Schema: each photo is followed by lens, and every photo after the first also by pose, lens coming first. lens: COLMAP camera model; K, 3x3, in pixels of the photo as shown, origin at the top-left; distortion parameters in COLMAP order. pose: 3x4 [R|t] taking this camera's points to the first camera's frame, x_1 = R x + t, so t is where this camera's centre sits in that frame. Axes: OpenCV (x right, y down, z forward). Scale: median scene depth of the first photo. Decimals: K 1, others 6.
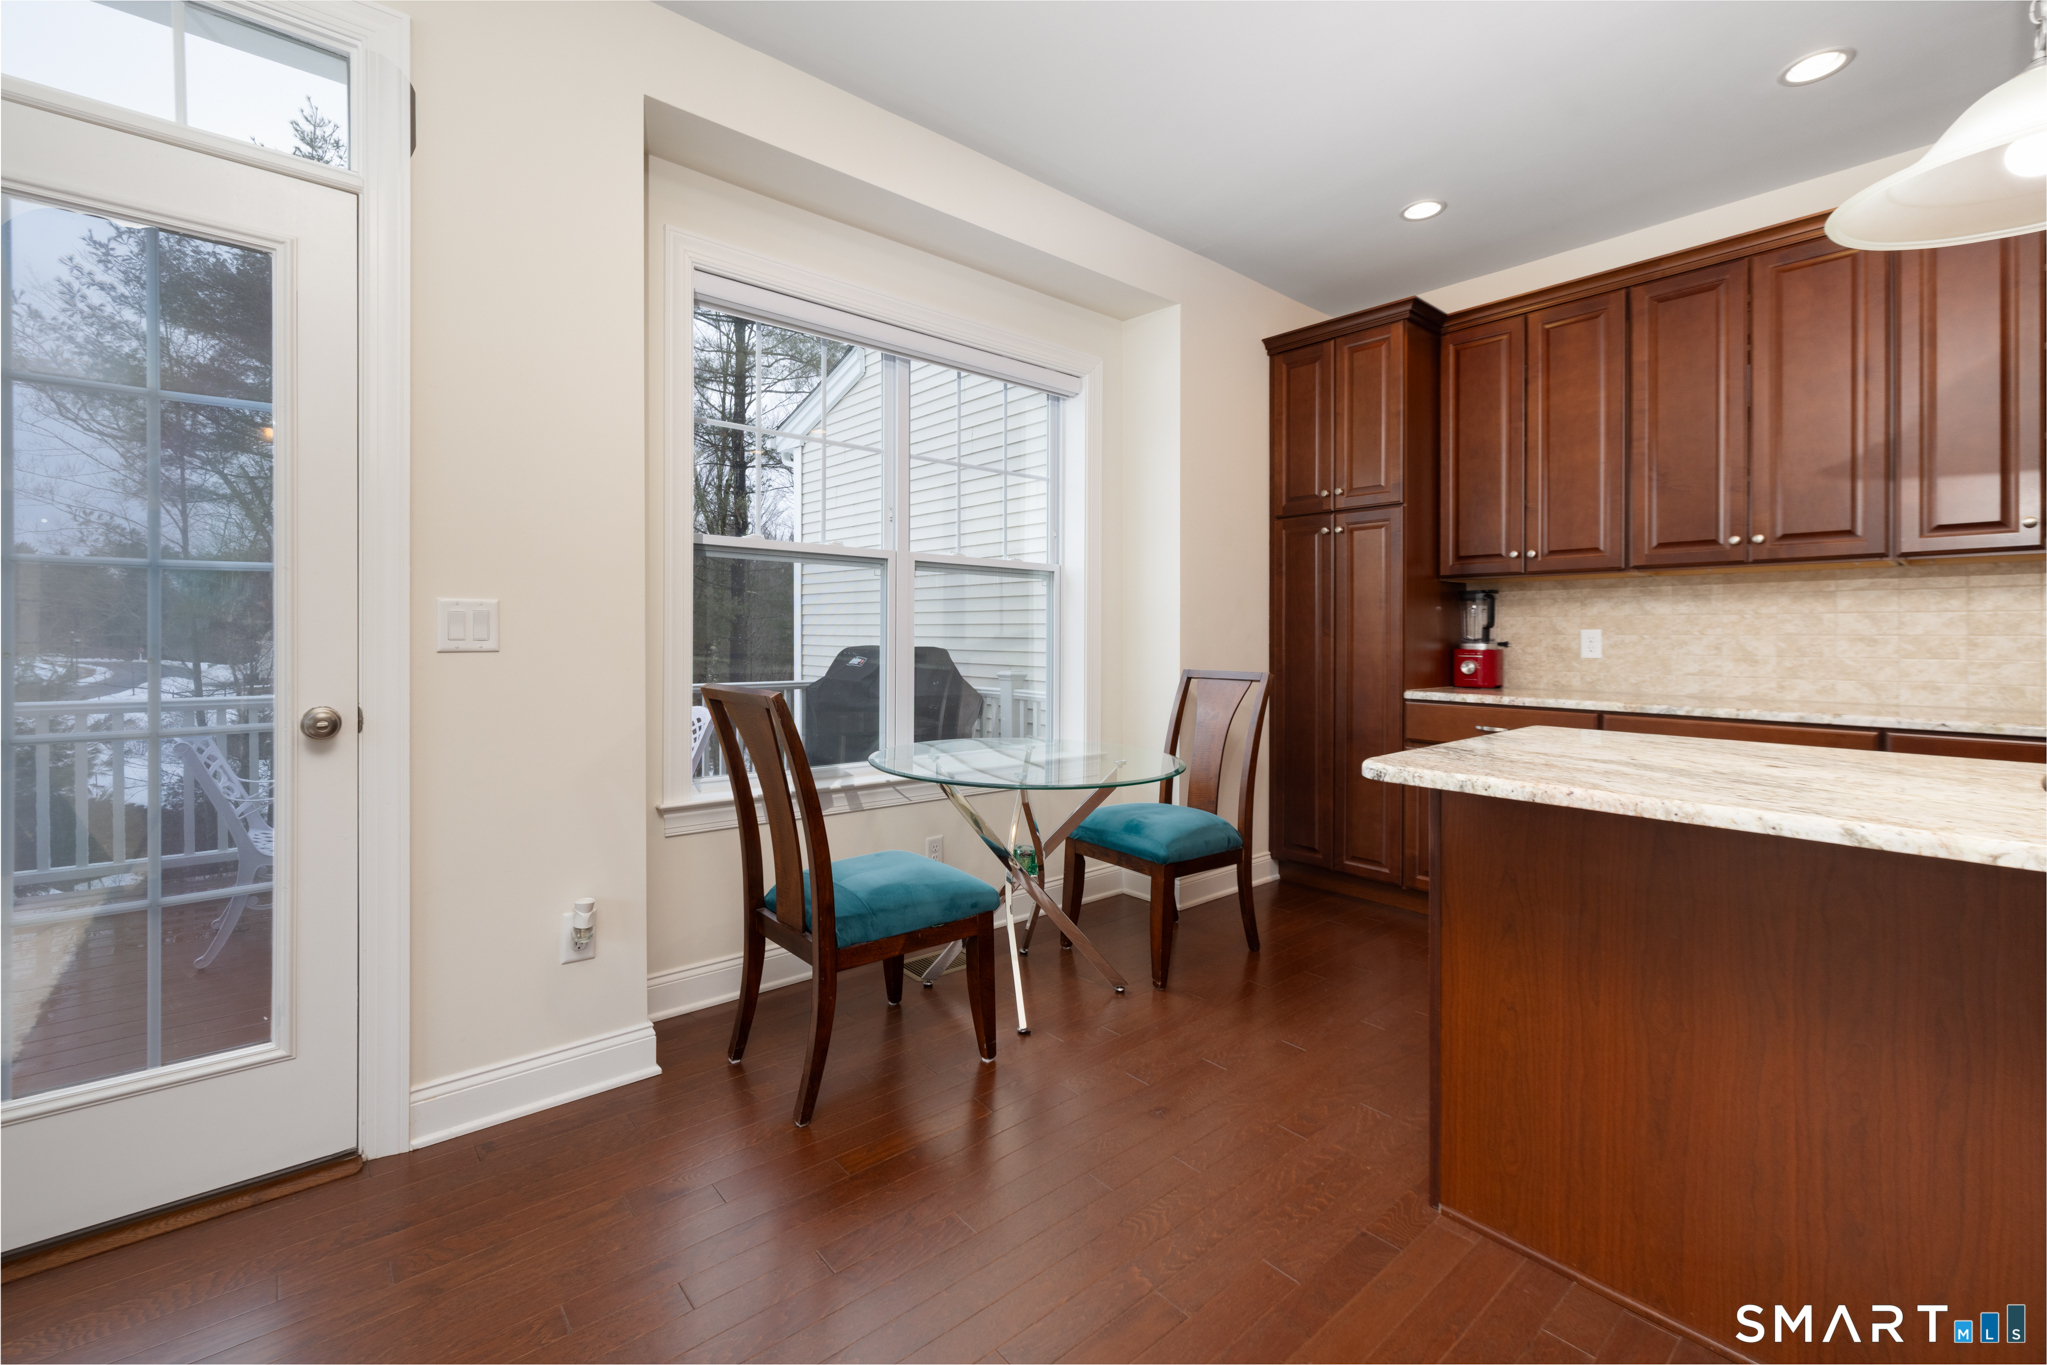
lens RADIAL K [[867.8, 0, 1011.7], [0, 867.8, 640.3], [0, 0, 1]] dist [0.000550, -0.000551]
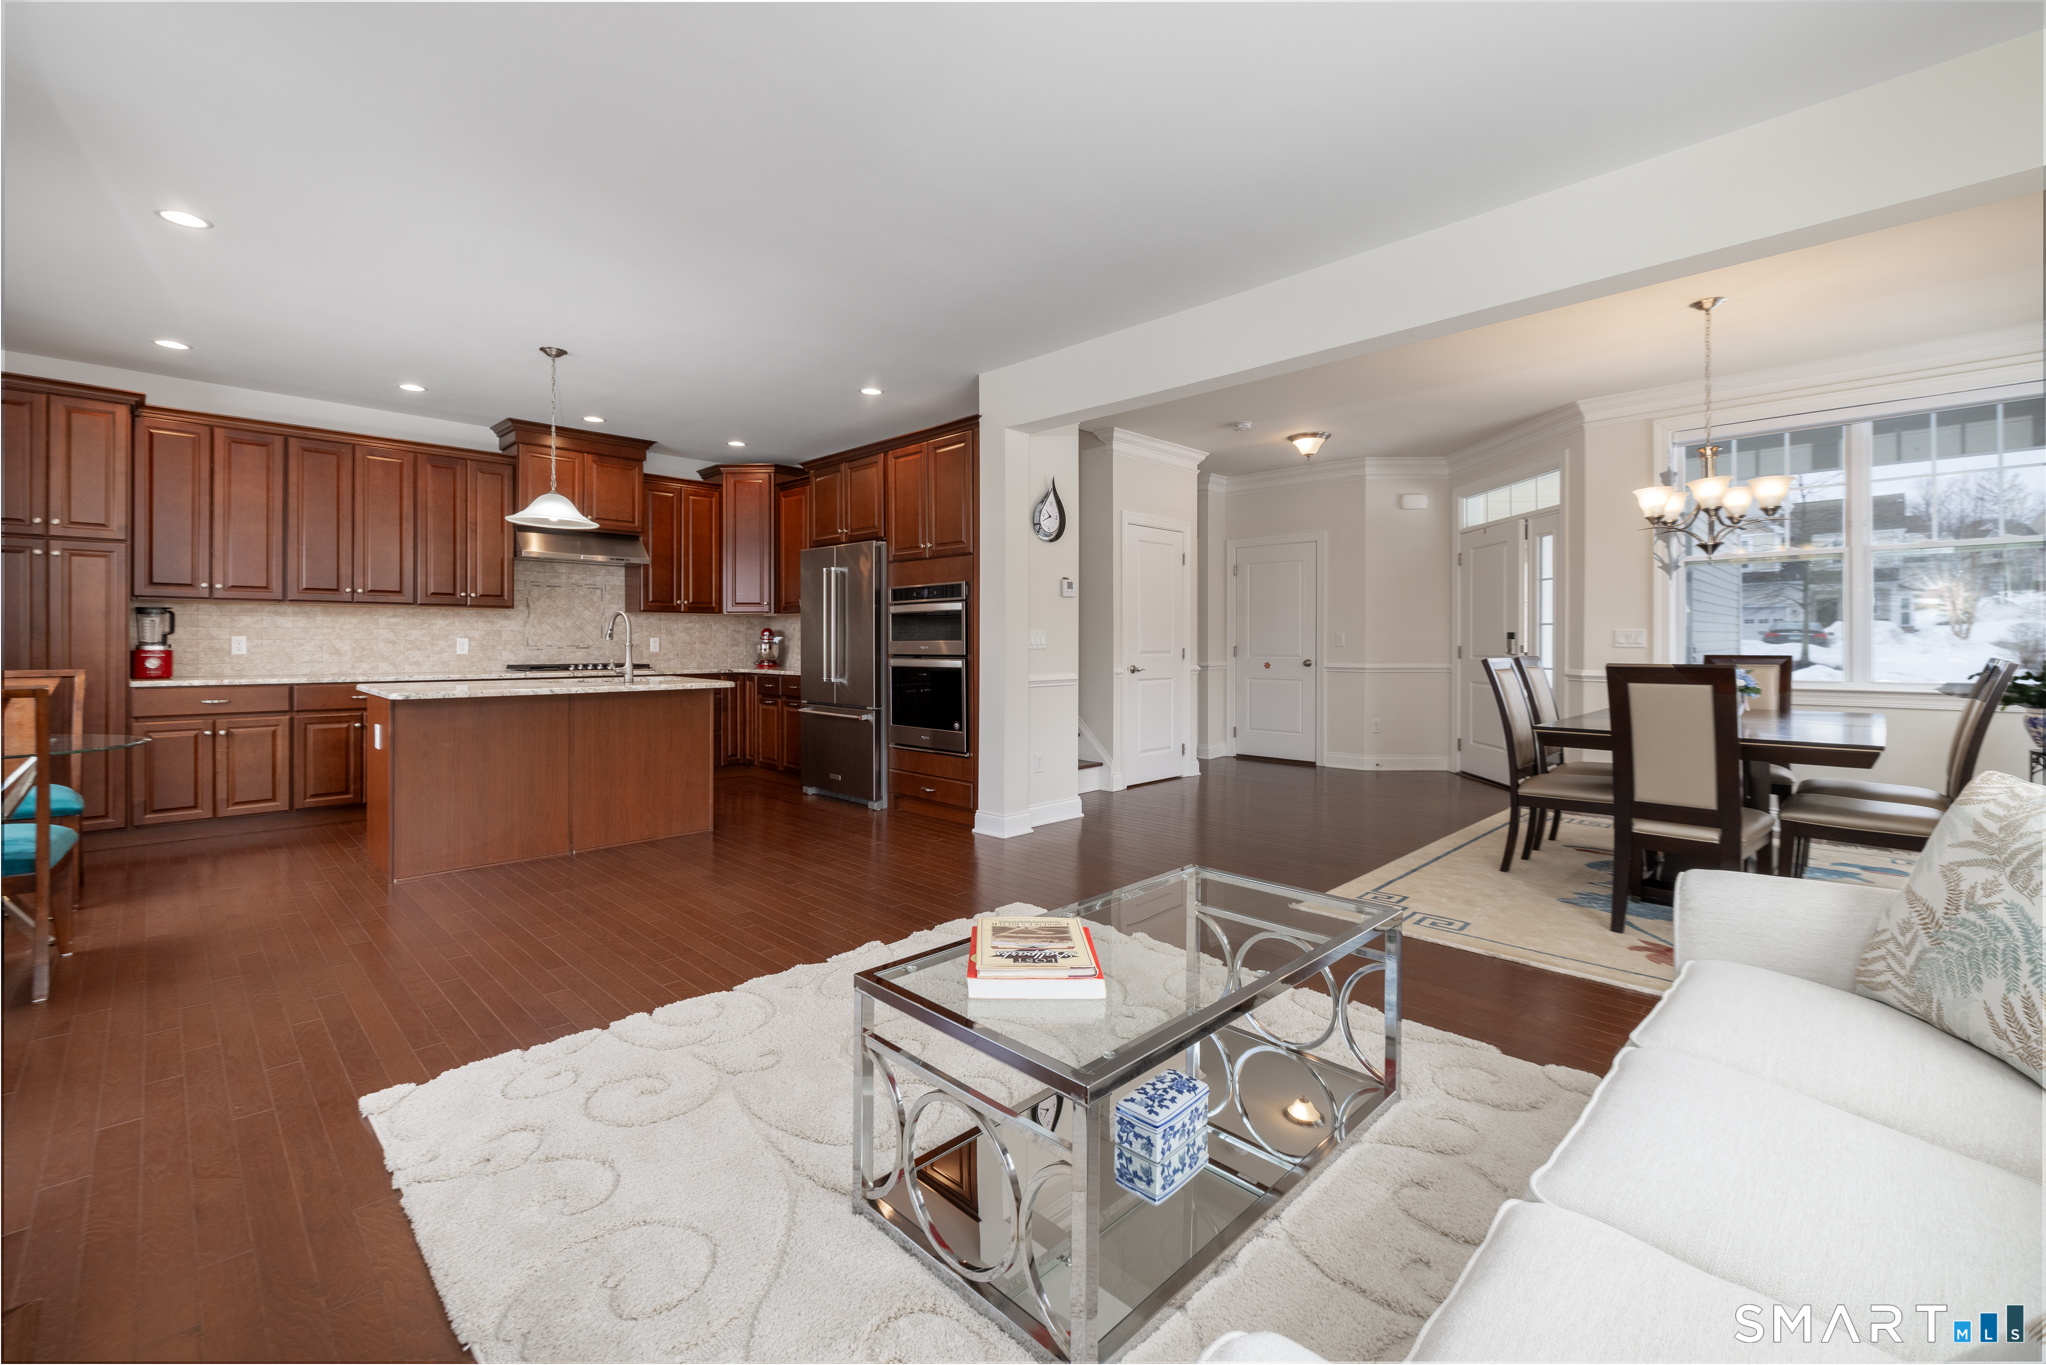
lens RADIAL K [[852.9, 0, 988.4], [0, 852.9, 638.8], [0, 0, 1]] dist [-0.000433, -0.000031]
pose [[-0.069911, -0.001116, 0.997553, -0.974455], [0.000831, 0.999999, 0.001177, -0.008483], [-0.997553, 0.000911, -0.069910, -0.237125]]
